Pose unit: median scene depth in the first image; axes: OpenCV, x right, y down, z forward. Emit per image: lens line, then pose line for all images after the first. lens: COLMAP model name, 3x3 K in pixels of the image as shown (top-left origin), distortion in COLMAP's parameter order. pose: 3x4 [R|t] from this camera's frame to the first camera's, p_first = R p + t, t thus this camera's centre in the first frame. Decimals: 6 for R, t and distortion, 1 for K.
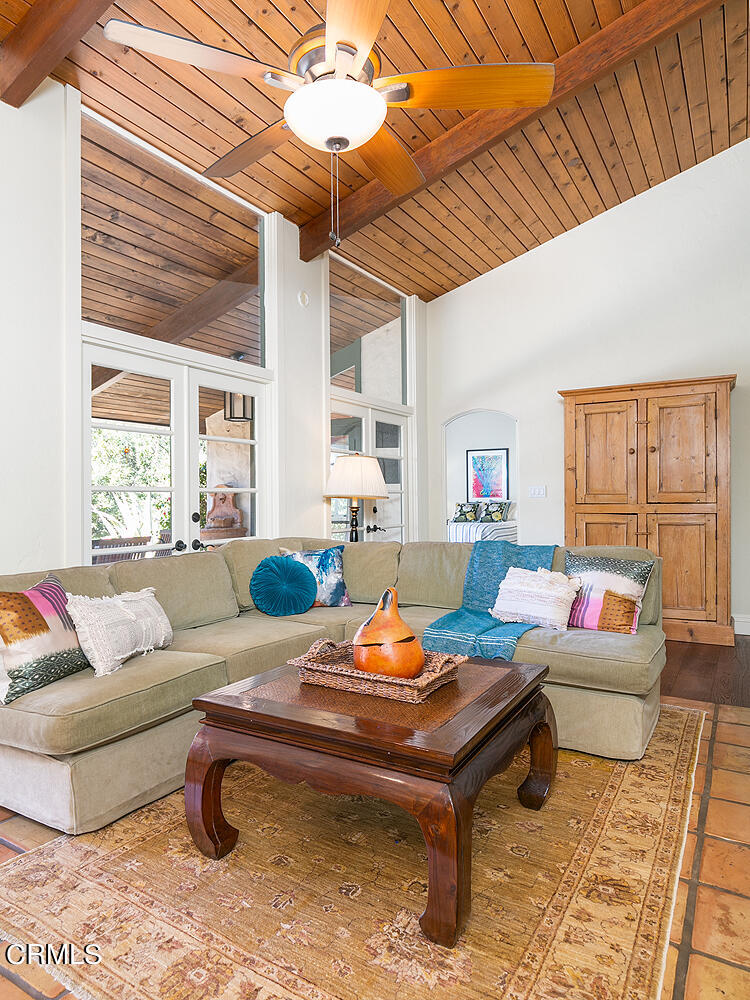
lens RADIAL K [[616.5, 0, 375.2], [0, 616.5, 495.5], [0, 0, 1]] dist [0.002914, 0.000486]
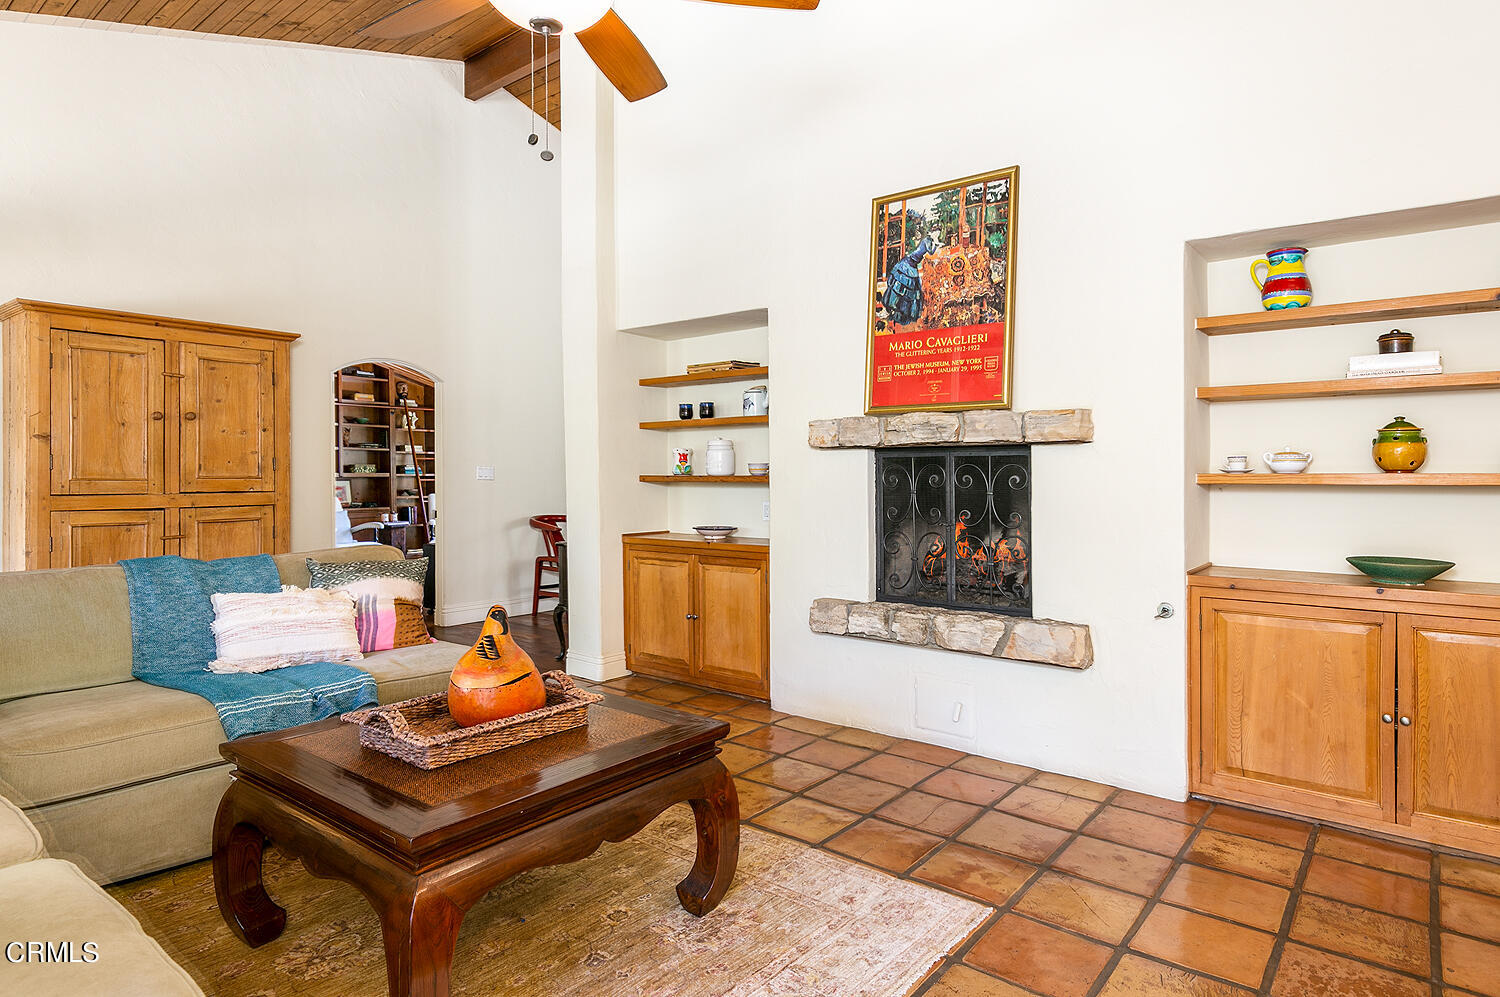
lens RADIAL K [[844.4, 0, 749.9], [0, 844.4, 495.4], [0, 0, 1]] dist [0.003104, 0.000160]
pose [[0.137701, -0.013683, 0.990379, -0.417029], [-0.003767, 0.999890, 0.014338, -0.000989], [-0.990467, -0.005705, 0.137634, 0.236472]]
